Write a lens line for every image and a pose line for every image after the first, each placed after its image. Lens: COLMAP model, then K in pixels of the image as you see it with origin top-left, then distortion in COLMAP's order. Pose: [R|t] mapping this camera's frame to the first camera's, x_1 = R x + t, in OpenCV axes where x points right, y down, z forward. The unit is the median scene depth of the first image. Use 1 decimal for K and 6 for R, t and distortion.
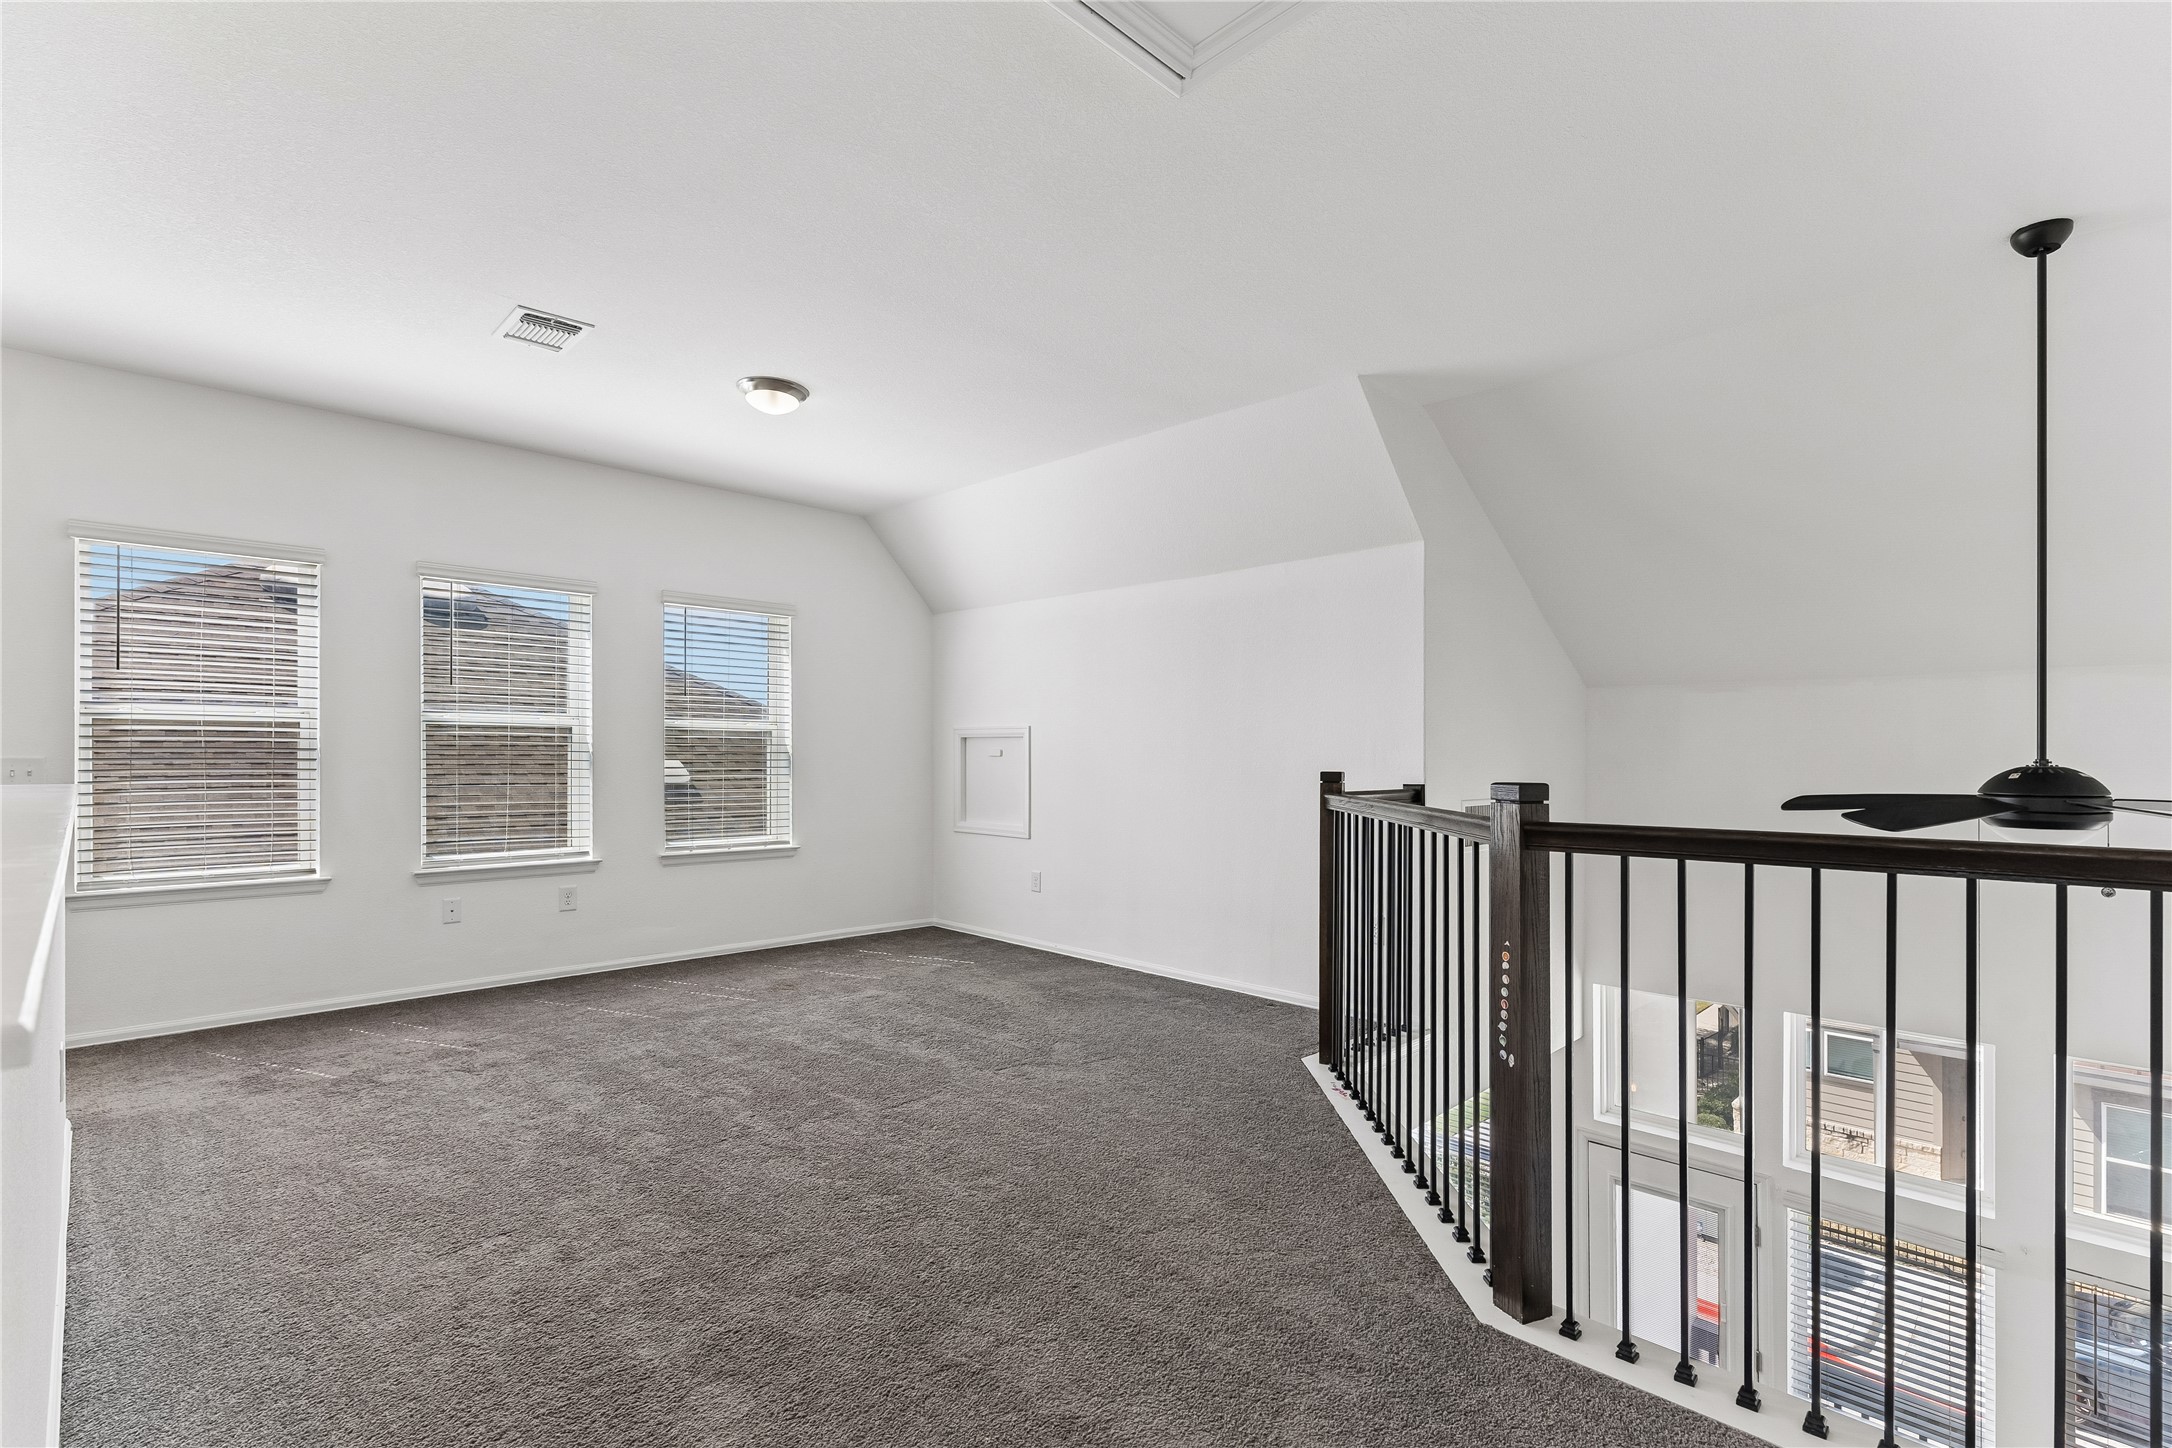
lens RADIAL K [[996.0, 0, 1080.6], [0, 996.0, 746.1], [0, 0, 1]] dist [0.002550, 0.000059]
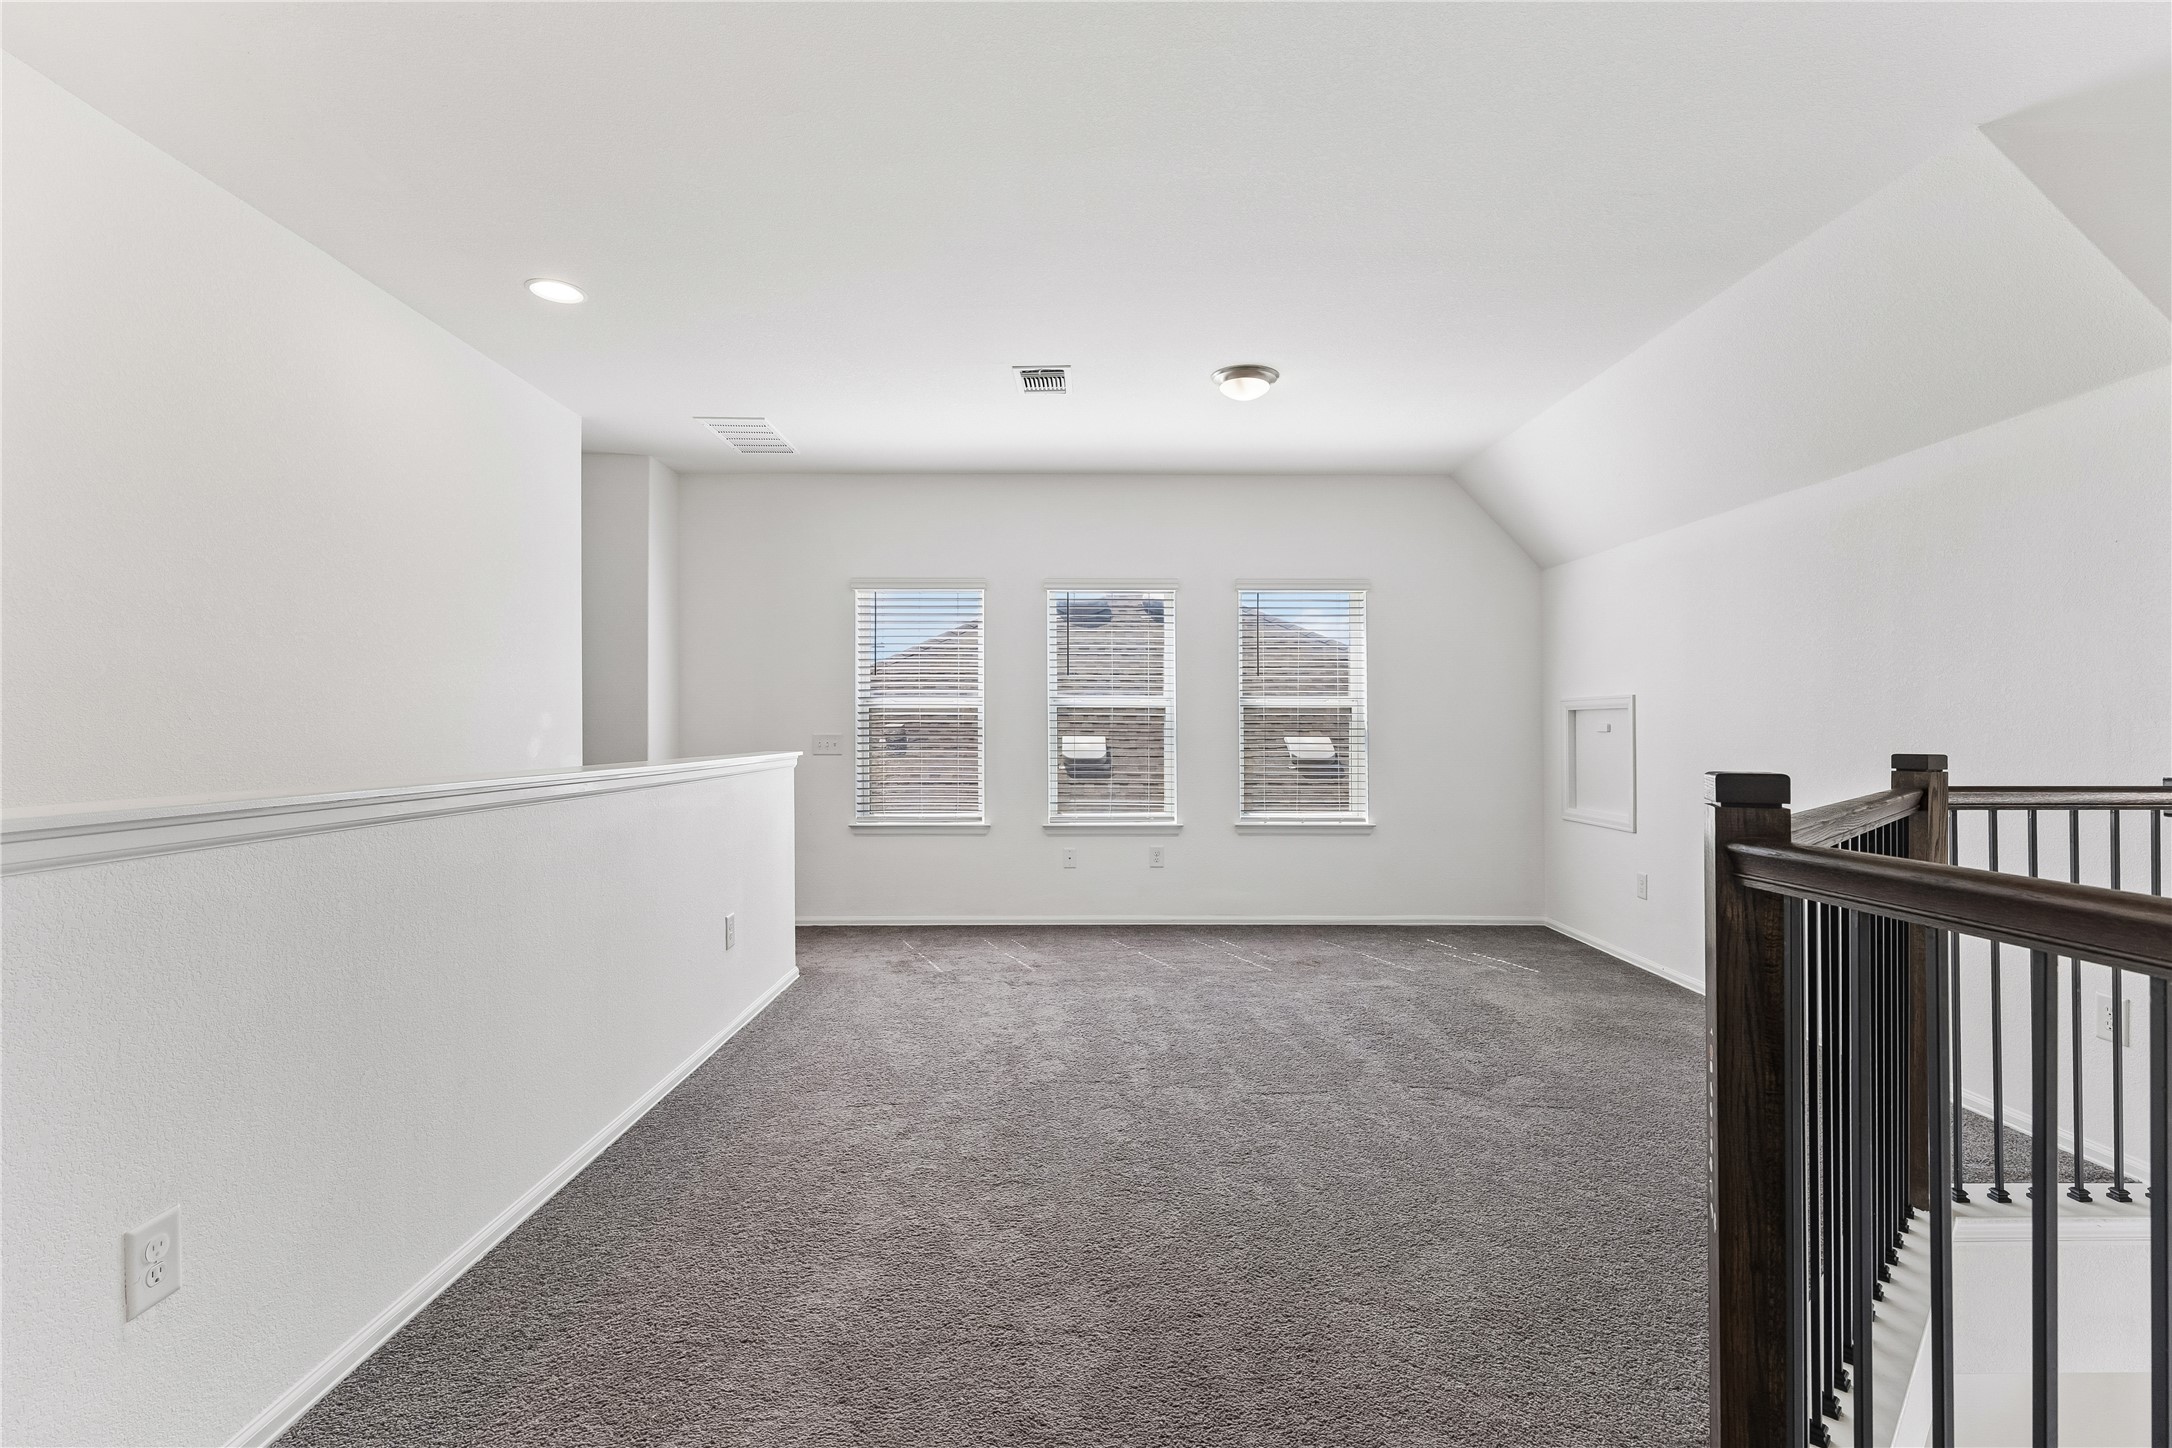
lens RADIAL K [[996.0, 0, 1068.9], [0, 996.0, 718.7], [0, 0, 1]] dist [0.002550, 0.000059]
pose [[0.721774, -0.012067, -0.692024, 0.239731], [0.008178, 0.999927, -0.008906, 0.003517], [0.692081, 0.000769, 0.721819, 0.117163]]
